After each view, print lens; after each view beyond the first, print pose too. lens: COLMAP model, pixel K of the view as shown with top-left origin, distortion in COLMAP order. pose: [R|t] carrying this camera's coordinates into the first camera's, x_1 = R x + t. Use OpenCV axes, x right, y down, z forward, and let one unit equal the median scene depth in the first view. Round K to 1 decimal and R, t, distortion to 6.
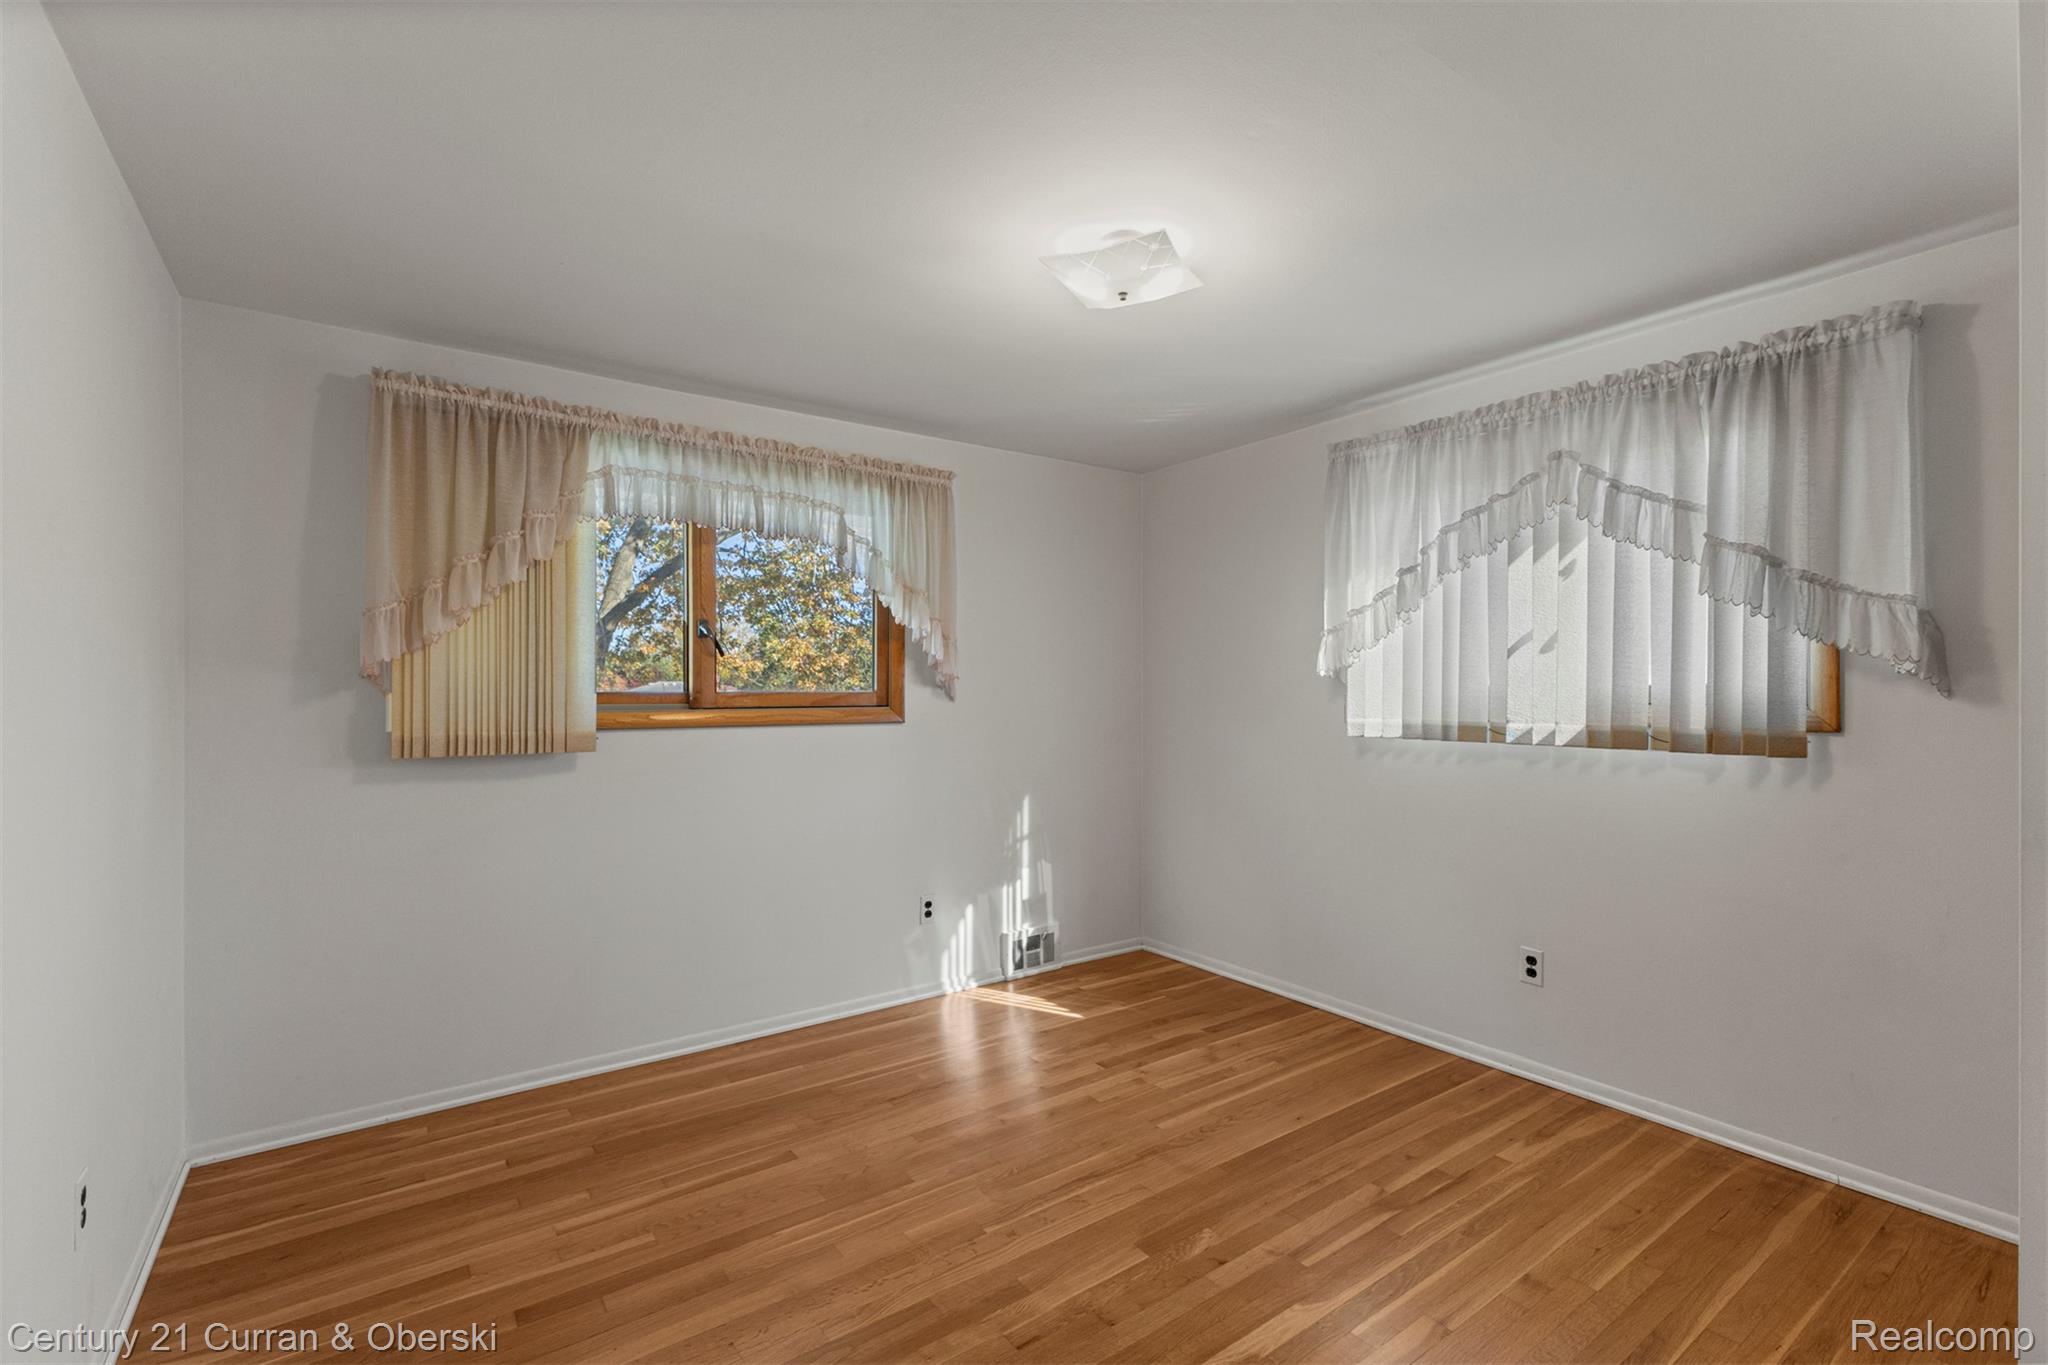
lens RADIAL K [[883.8, 0, 1024.0], [0, 883.8, 682.5], [0, 0, 1]] dist [0.004464, 0.000445]
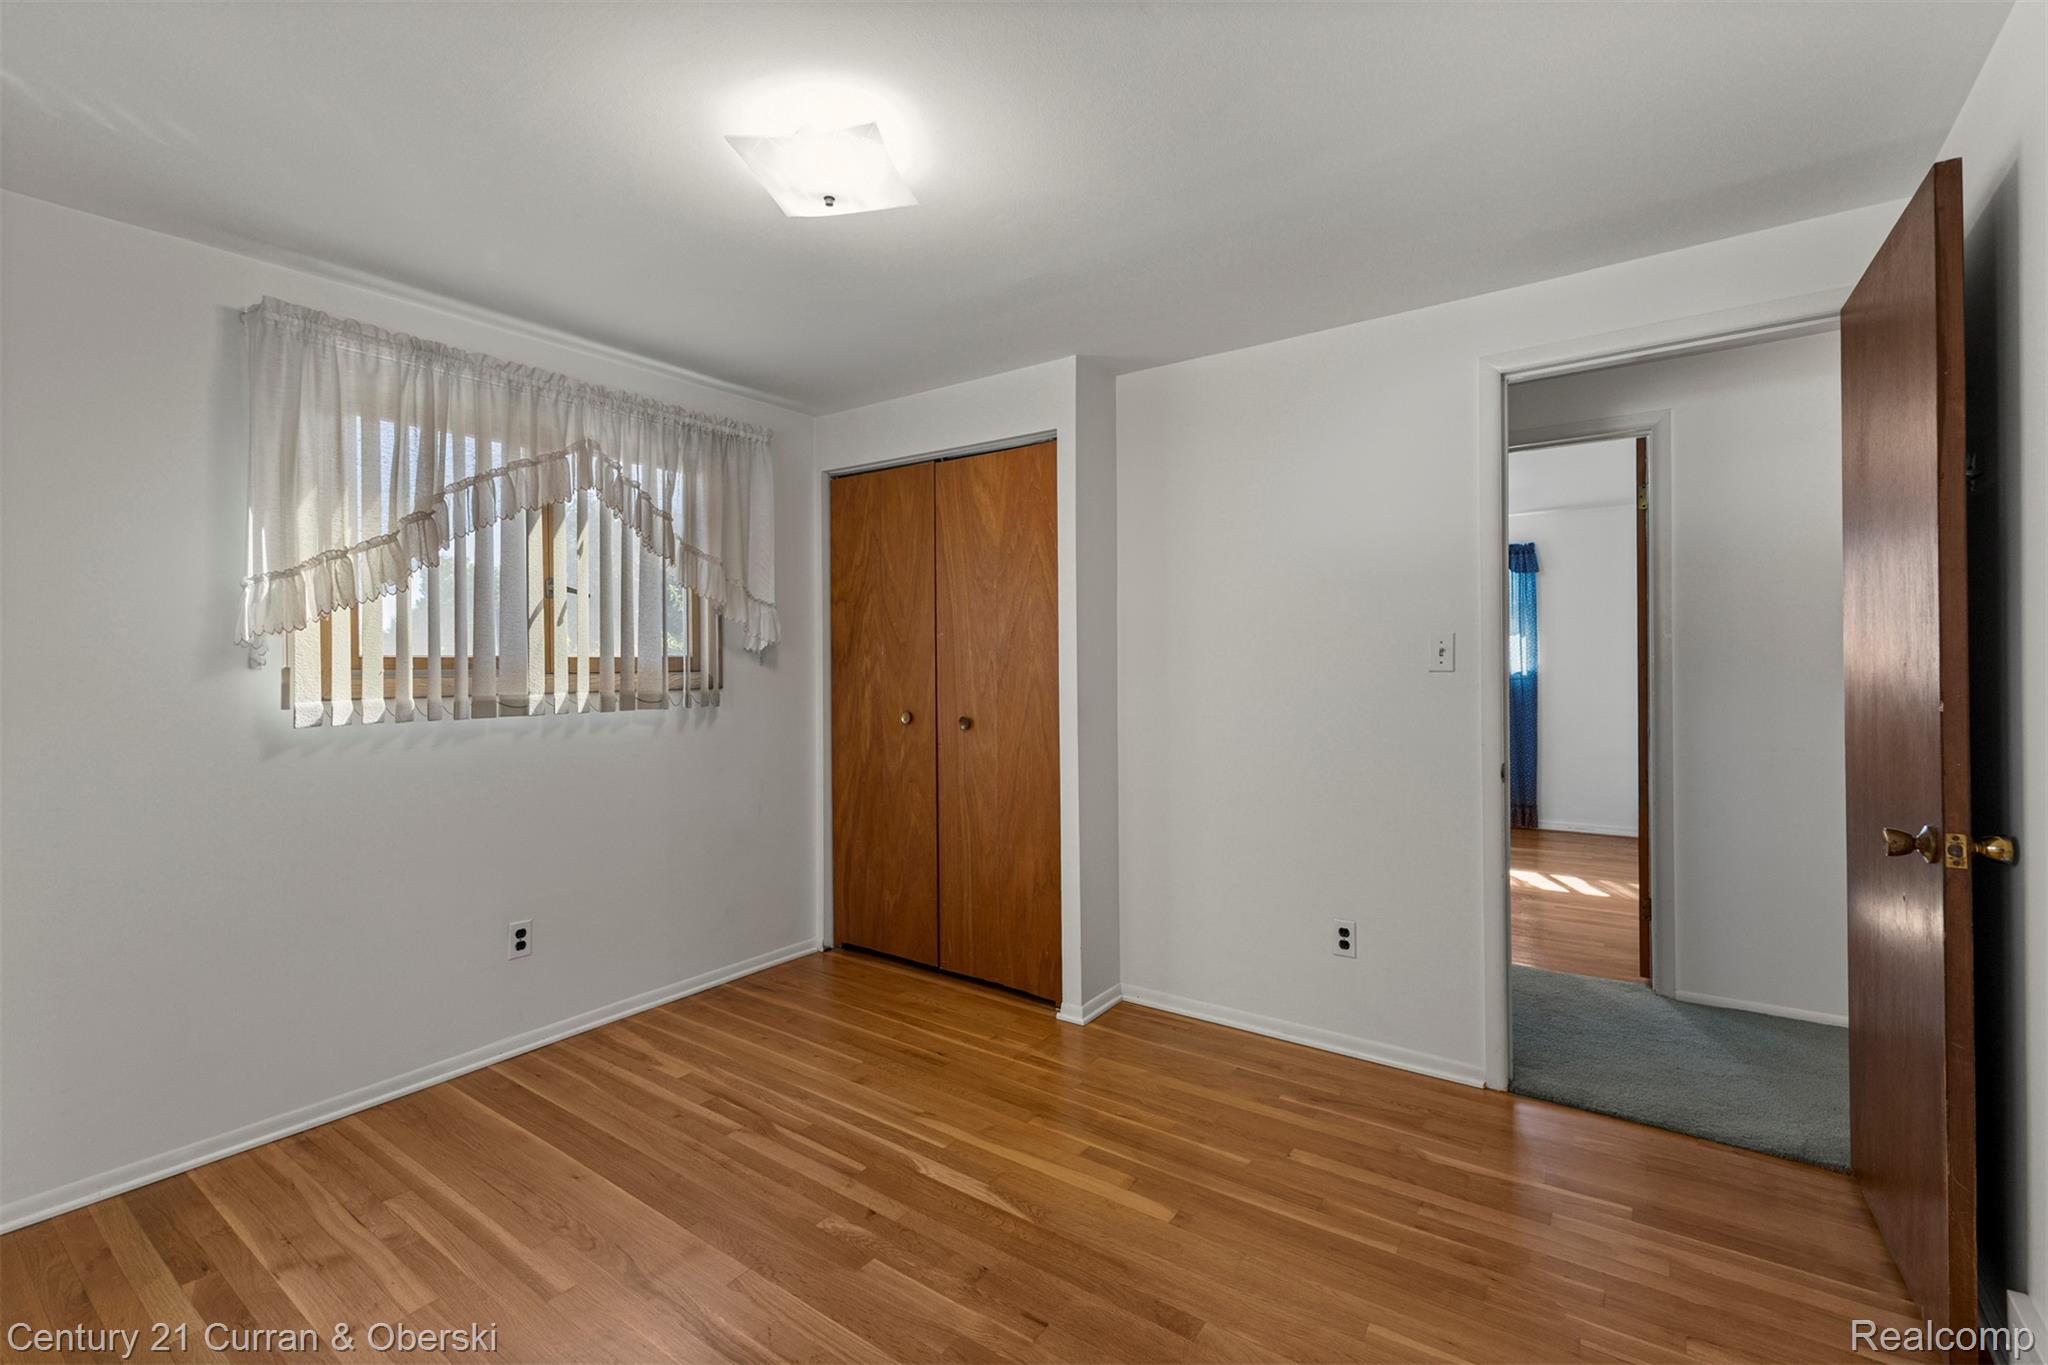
lens RADIAL K [[911.3, 0, 988.0], [0, 911.3, 654.2], [0, 0, 1]] dist [0.015989, 0.000475]
pose [[-0.286900, 0.008929, 0.957919, -0.642911], [0.000719, 0.999958, -0.009105, 0.011229], [-0.957960, -0.001924, -0.286894, 0.897563]]
